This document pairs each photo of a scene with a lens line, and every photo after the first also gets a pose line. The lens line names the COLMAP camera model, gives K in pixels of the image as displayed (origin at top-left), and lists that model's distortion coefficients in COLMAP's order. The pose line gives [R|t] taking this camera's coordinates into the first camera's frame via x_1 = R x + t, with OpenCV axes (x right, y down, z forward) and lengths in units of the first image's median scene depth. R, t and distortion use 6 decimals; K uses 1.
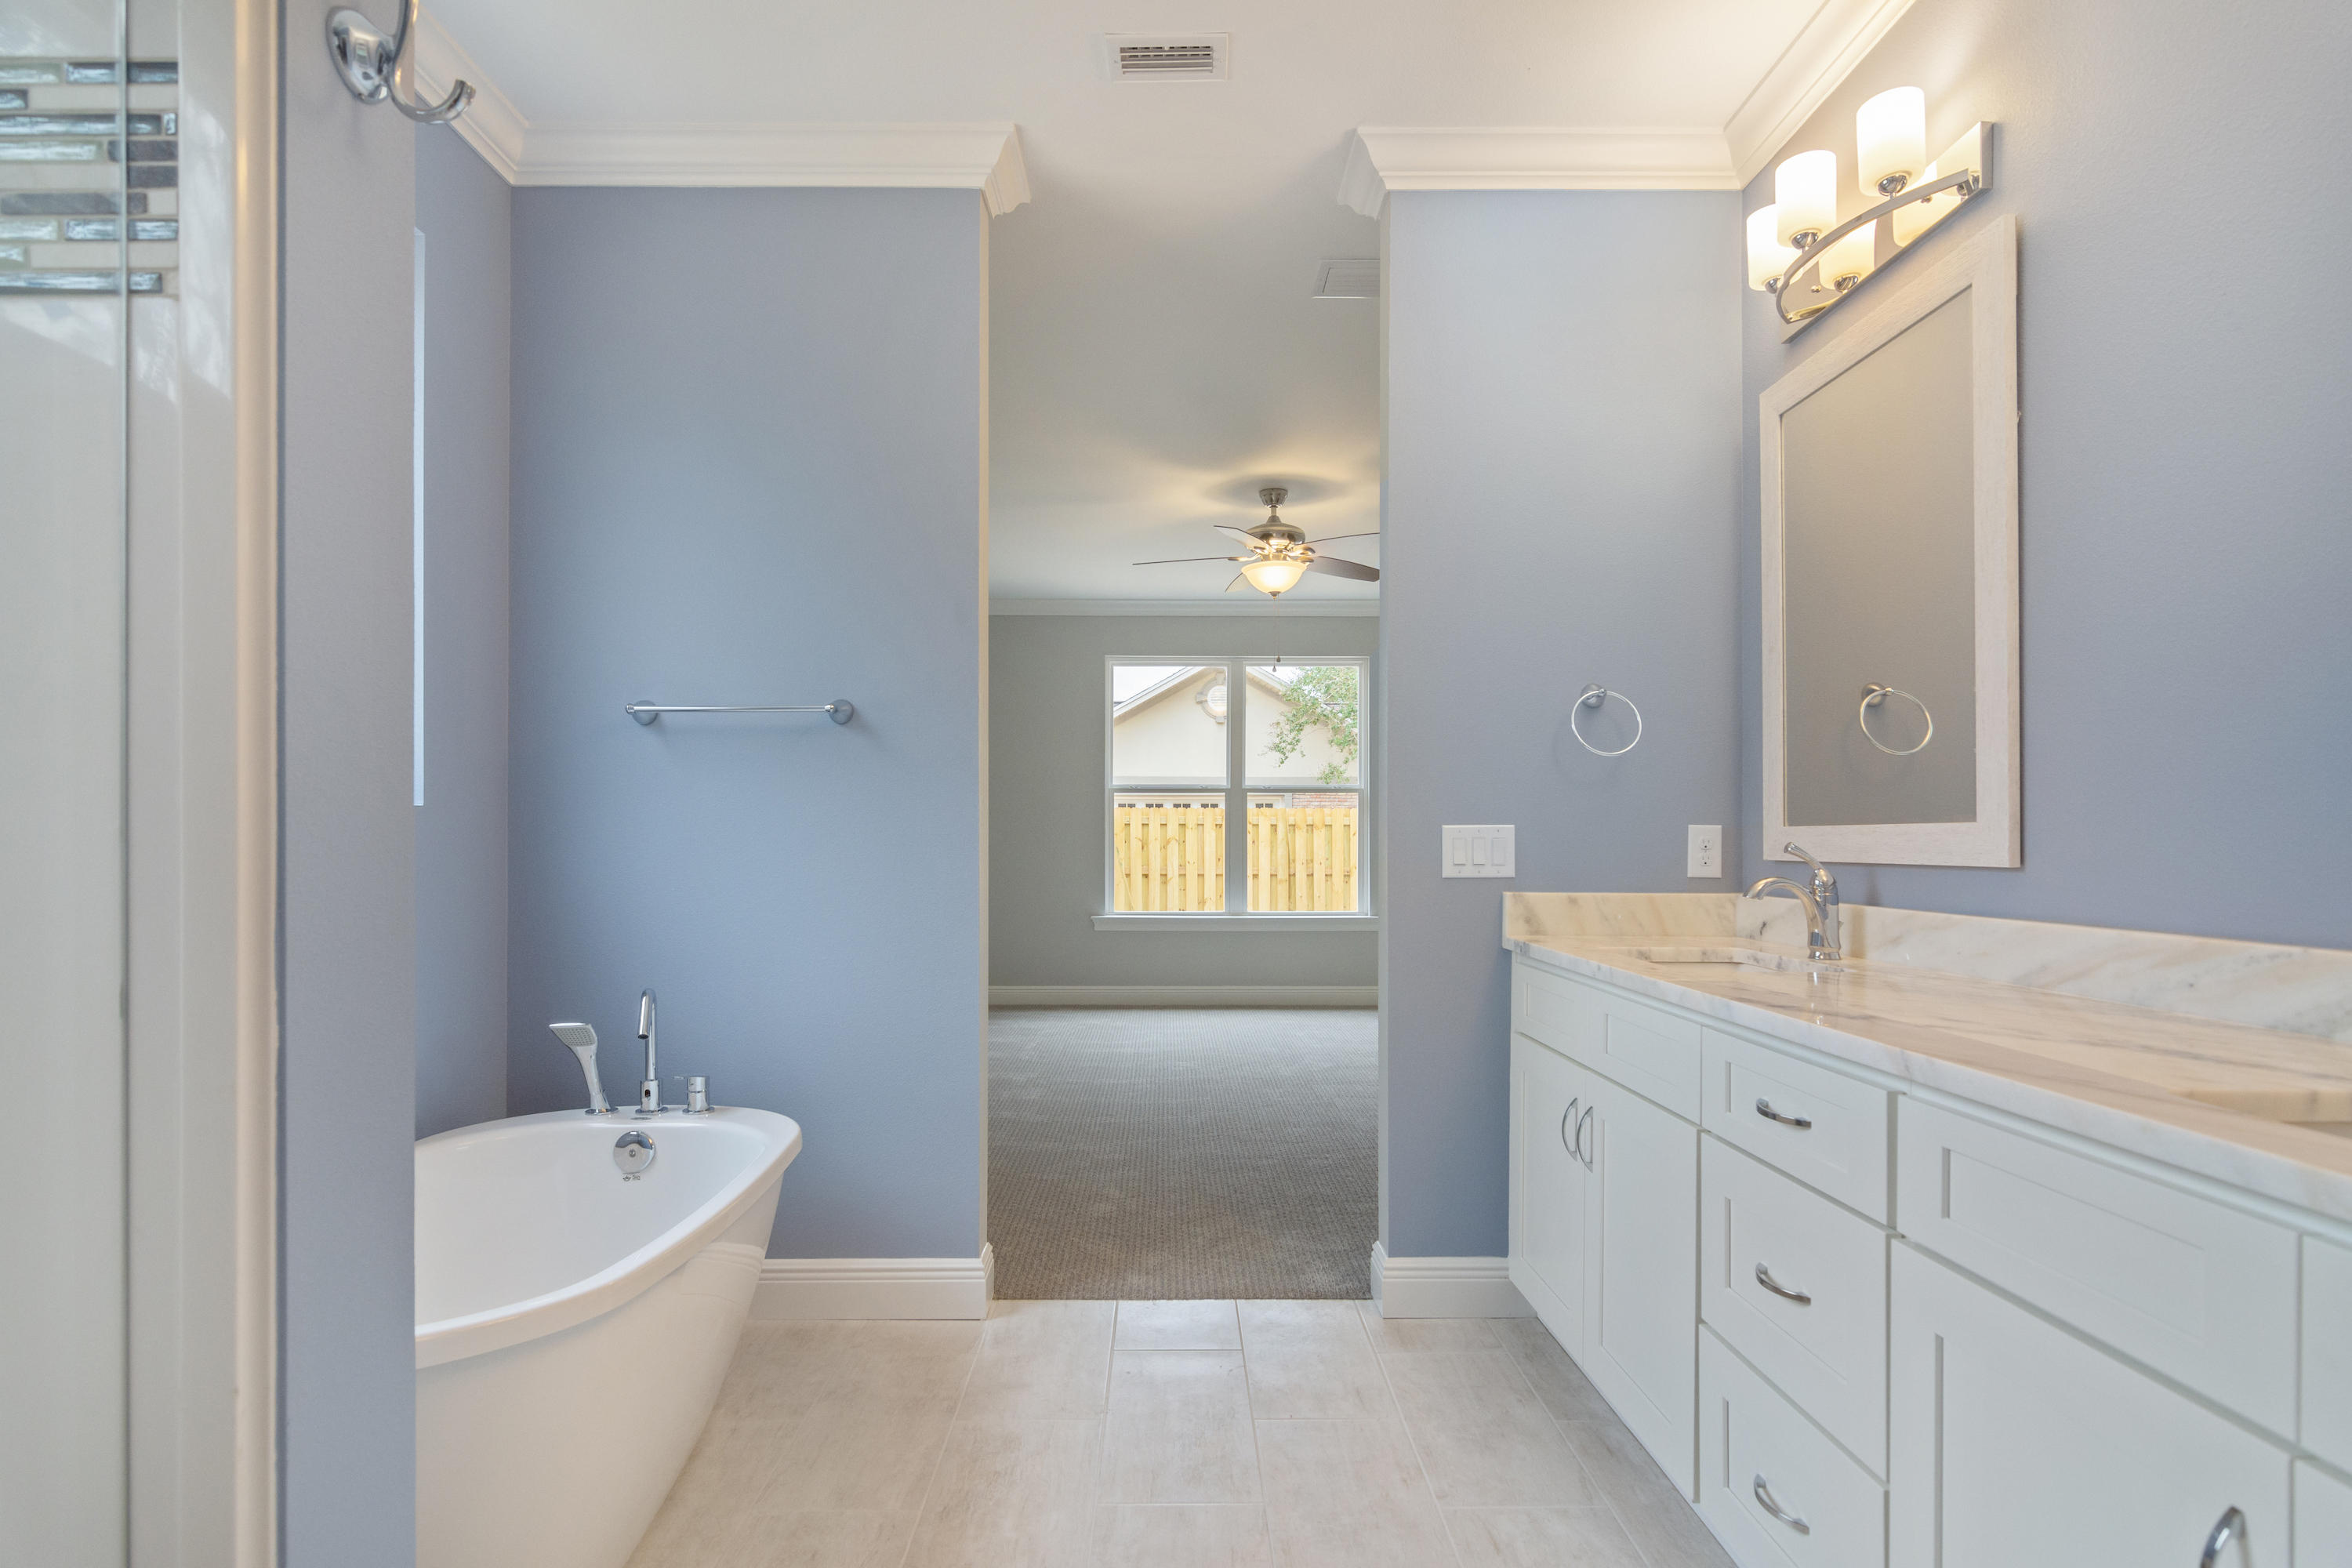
lens RADIAL K [[1144.6, 0, 1170.2], [0, 1144.6, 838.0], [0, 0, 1]] dist [-0.001318, 0.003412]
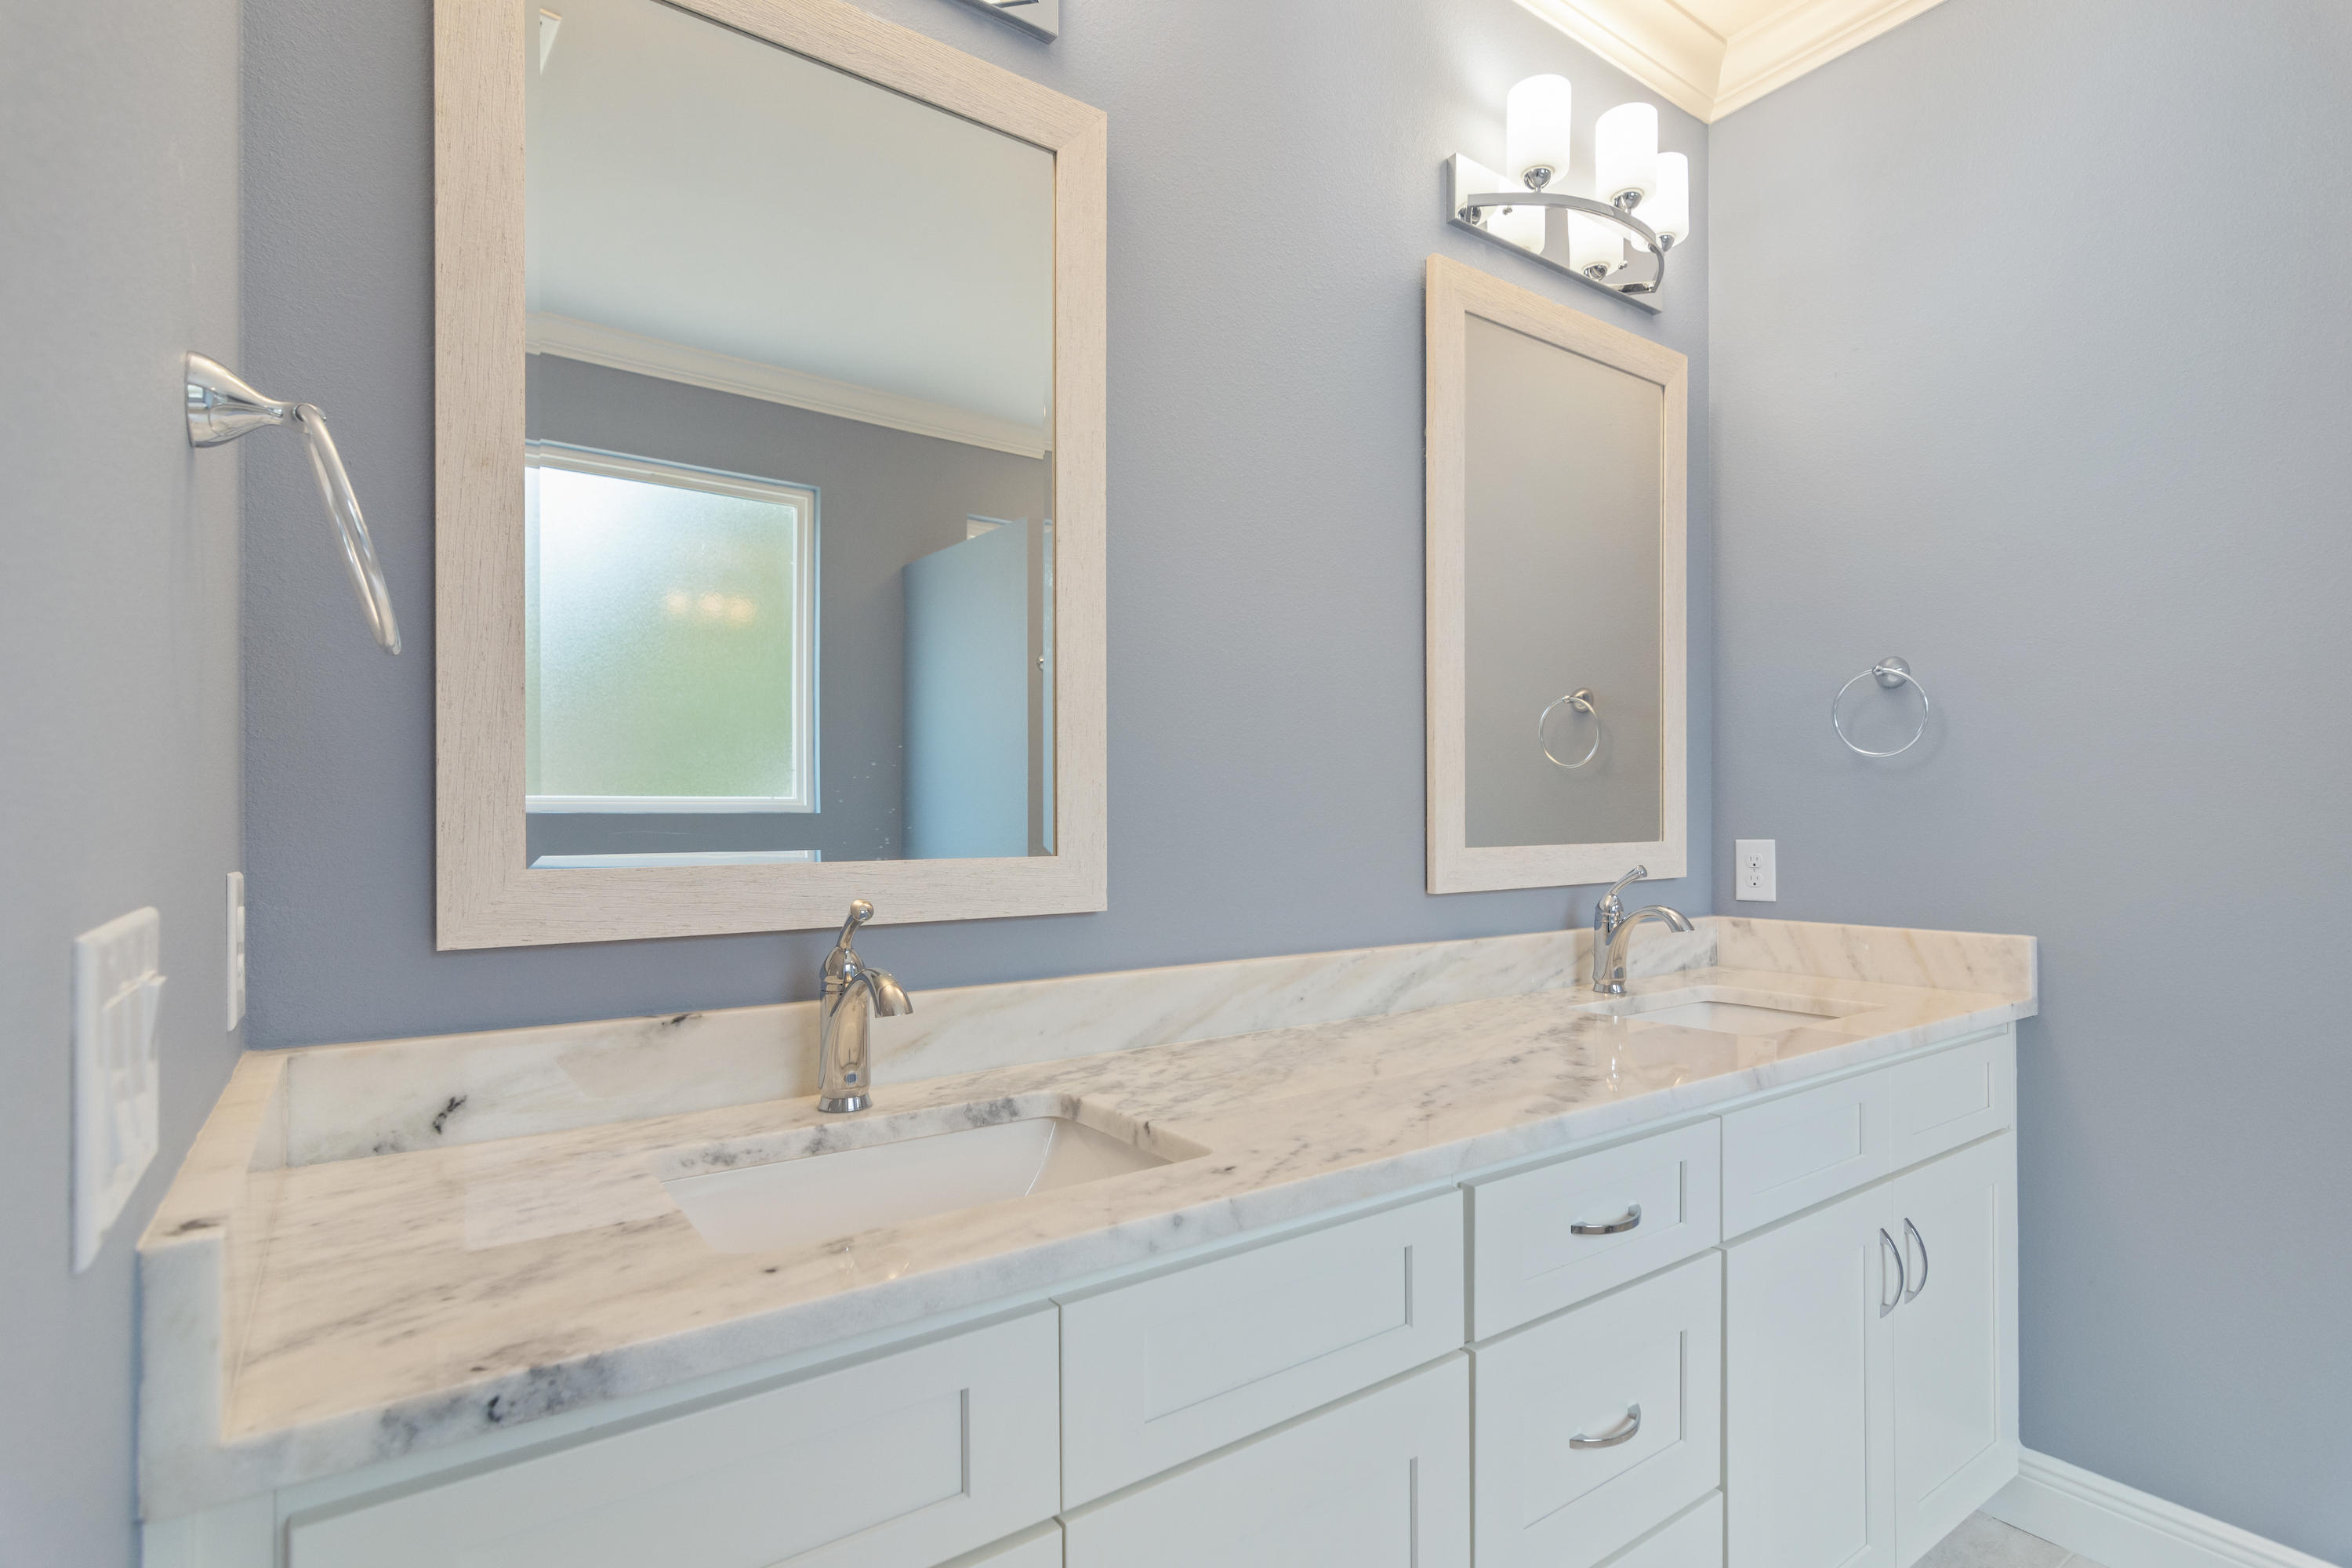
lens RADIAL K [[1132.2, 0, 1152.6], [0, 1132.2, 820.9], [0, 0, 1]] dist [-0.002795, 0.001190]
pose [[-0.576626, 0.006585, 0.816982, 0.038937], [0.003192, 0.999978, -0.005807, -0.026363], [-0.817002, -0.000741, -0.576634, 1.128887]]
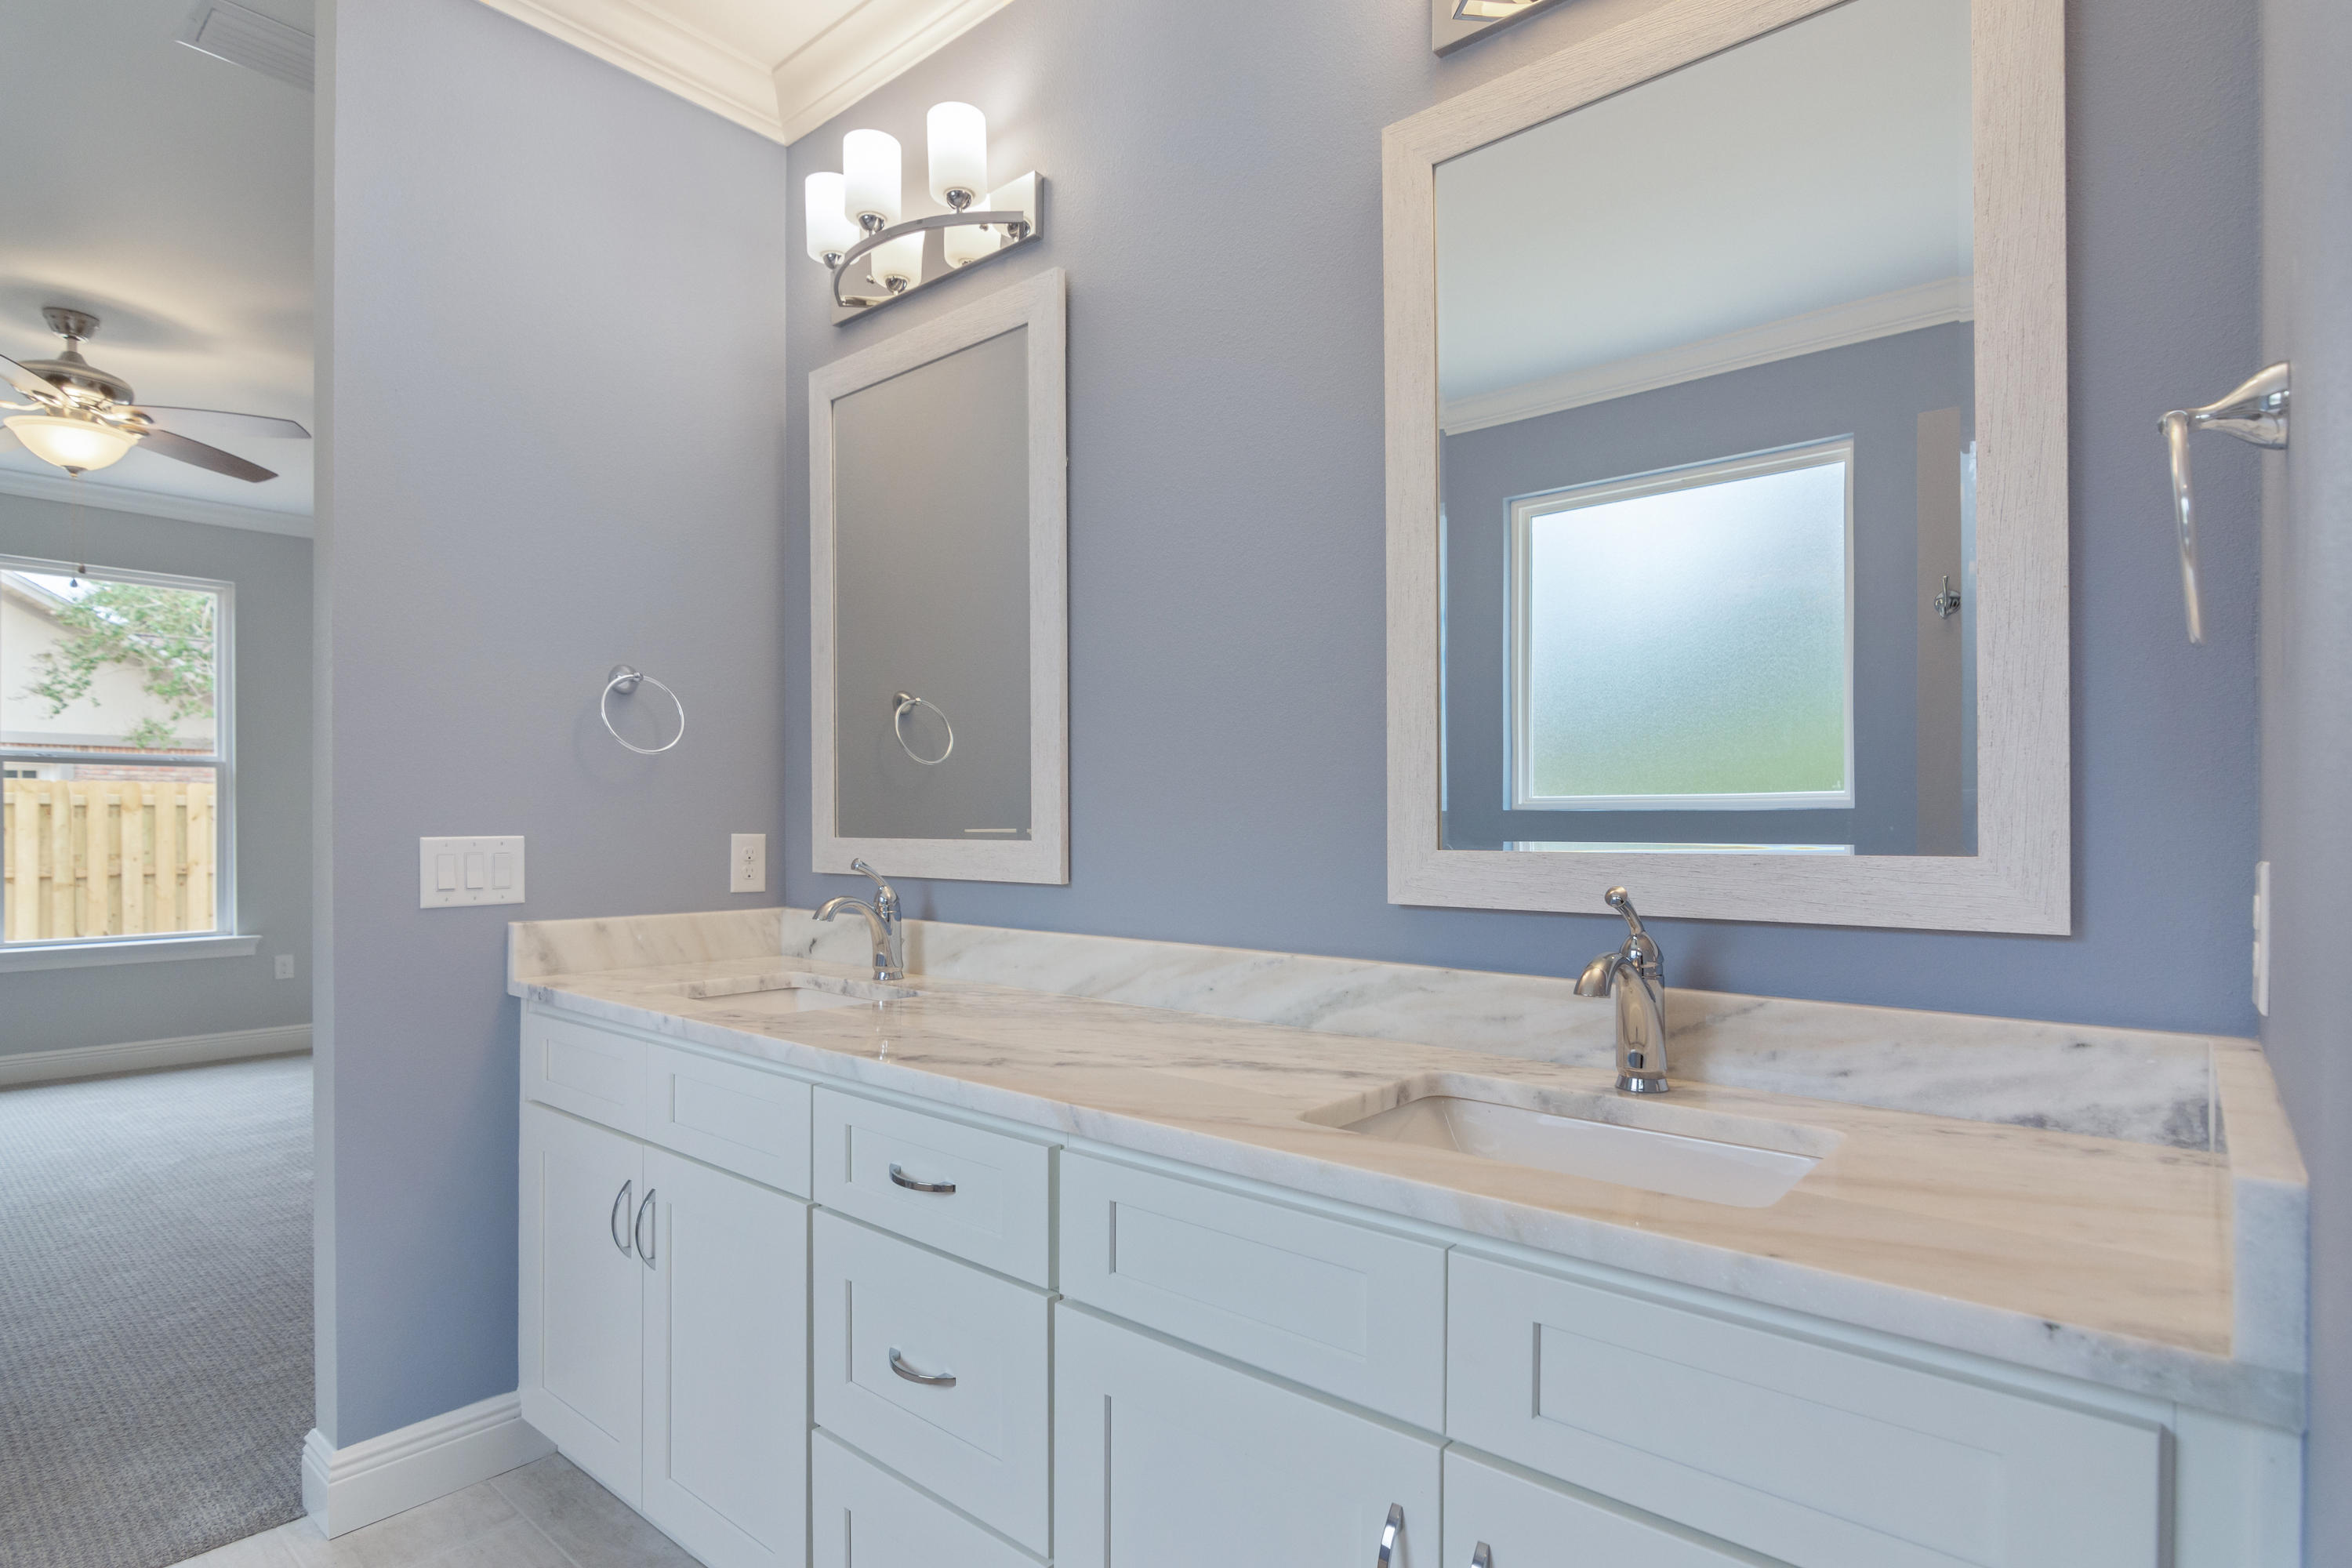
lens RADIAL K [[1191.5, 0, 1172.7], [0, 1191.5, 825.5], [0, 0, 1]] dist [-0.006320, 0.000720]
pose [[0.654778, -0.003805, 0.755812, -0.027194], [-0.001286, 0.999980, 0.006148, -0.028134], [-0.755820, -0.004997, 0.654760, 0.155183]]
